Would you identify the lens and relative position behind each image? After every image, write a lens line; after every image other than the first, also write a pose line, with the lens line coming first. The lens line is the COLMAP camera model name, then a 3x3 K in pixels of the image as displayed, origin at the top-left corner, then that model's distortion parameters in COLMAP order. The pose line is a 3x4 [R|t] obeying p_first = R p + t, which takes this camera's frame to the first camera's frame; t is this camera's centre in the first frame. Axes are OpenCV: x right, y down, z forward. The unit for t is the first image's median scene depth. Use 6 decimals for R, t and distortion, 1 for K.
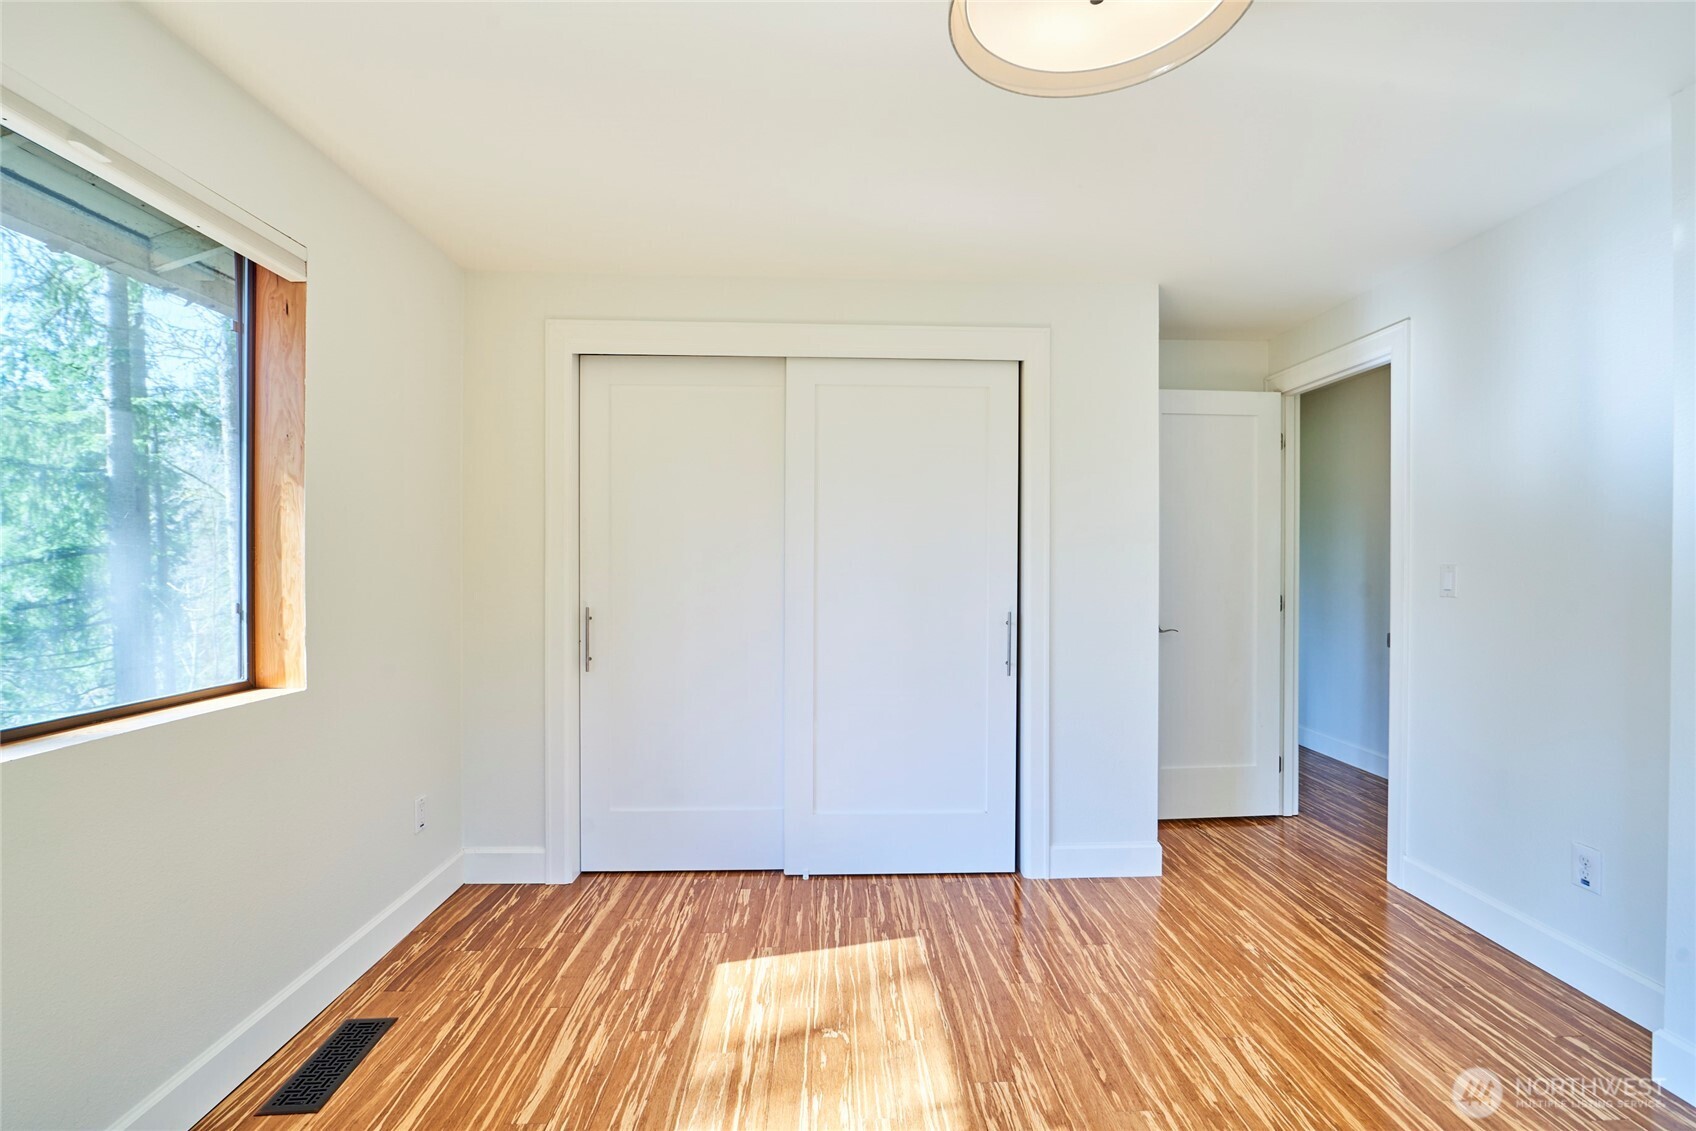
lens RADIAL K [[727.1, 0, 860.6], [0, 727.1, 566.9], [0, 0, 1]] dist [-0.014143, 0.001751]
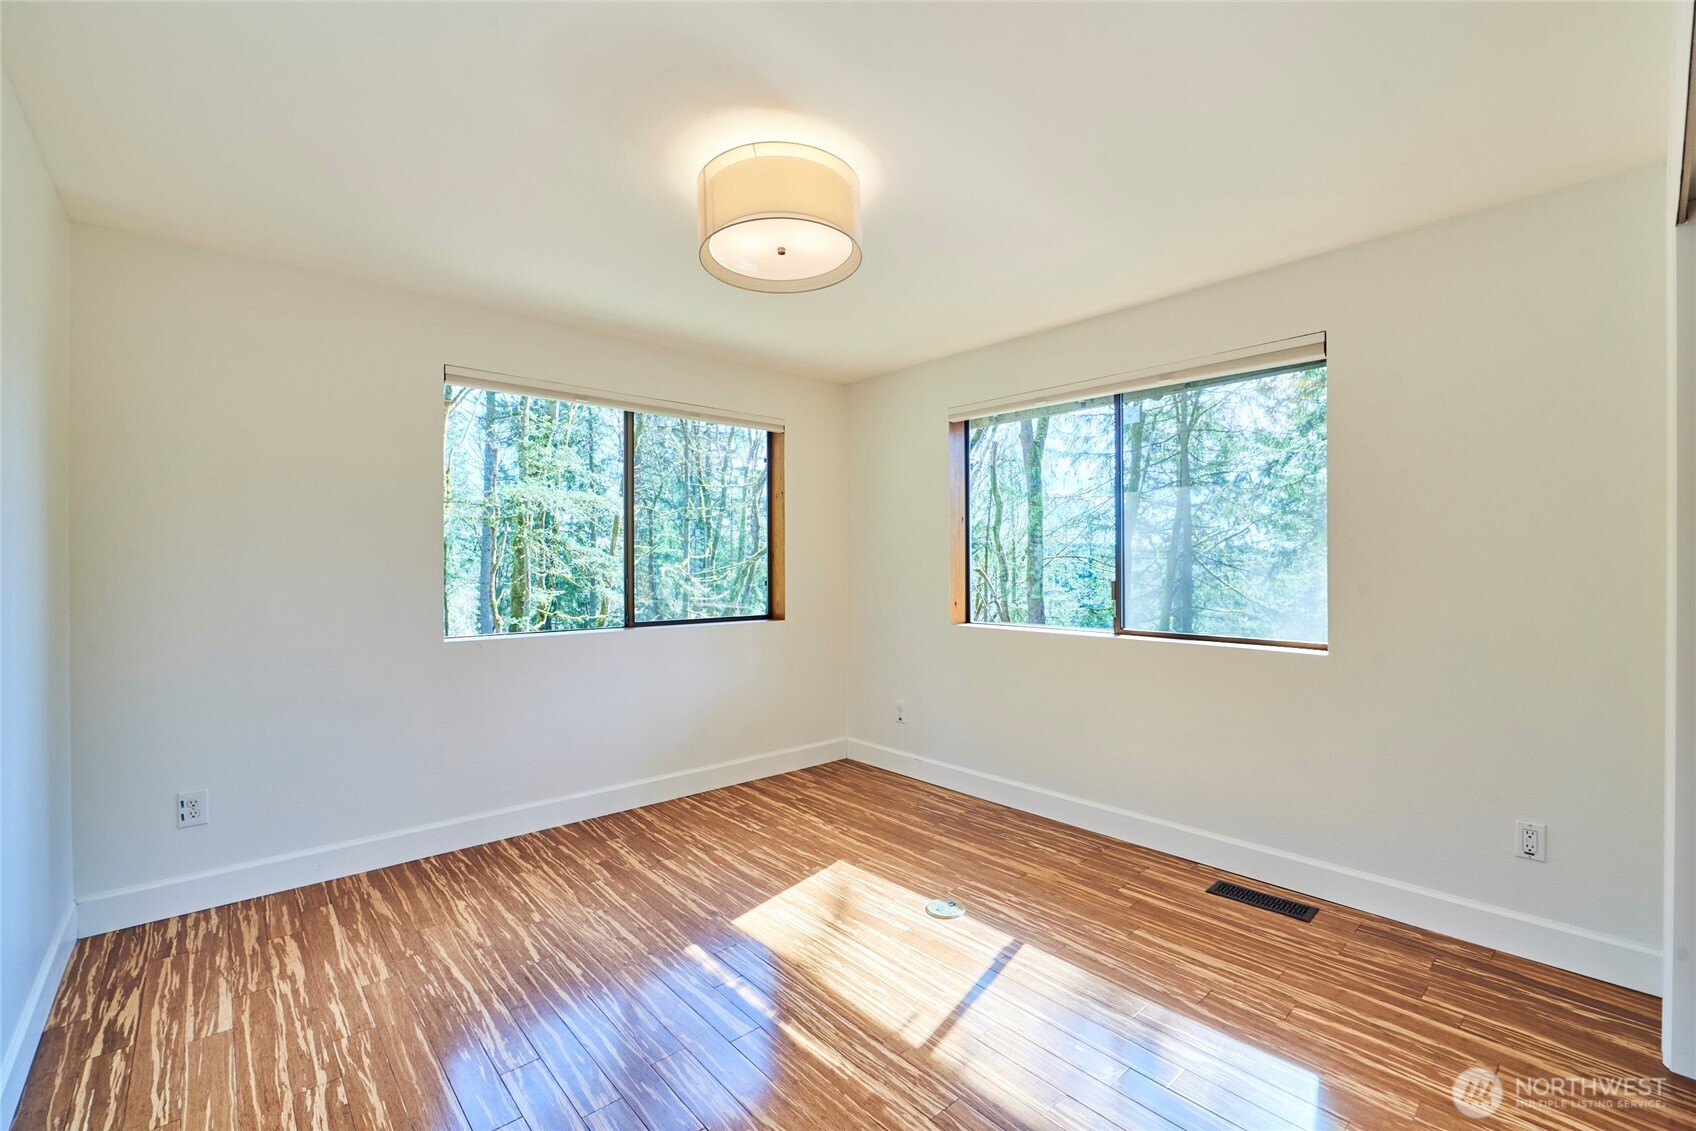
lens RADIAL K [[727.1, 0, 850.1], [0, 727.1, 565.2], [0, 0, 1]] dist [-0.014143, 0.001751]
pose [[-0.782606, -0.001925, -0.622515, 0.712114], [-0.003440, 0.999993, 0.001233, -0.002505], [0.622508, 0.003106, -0.782607, 1.351821]]
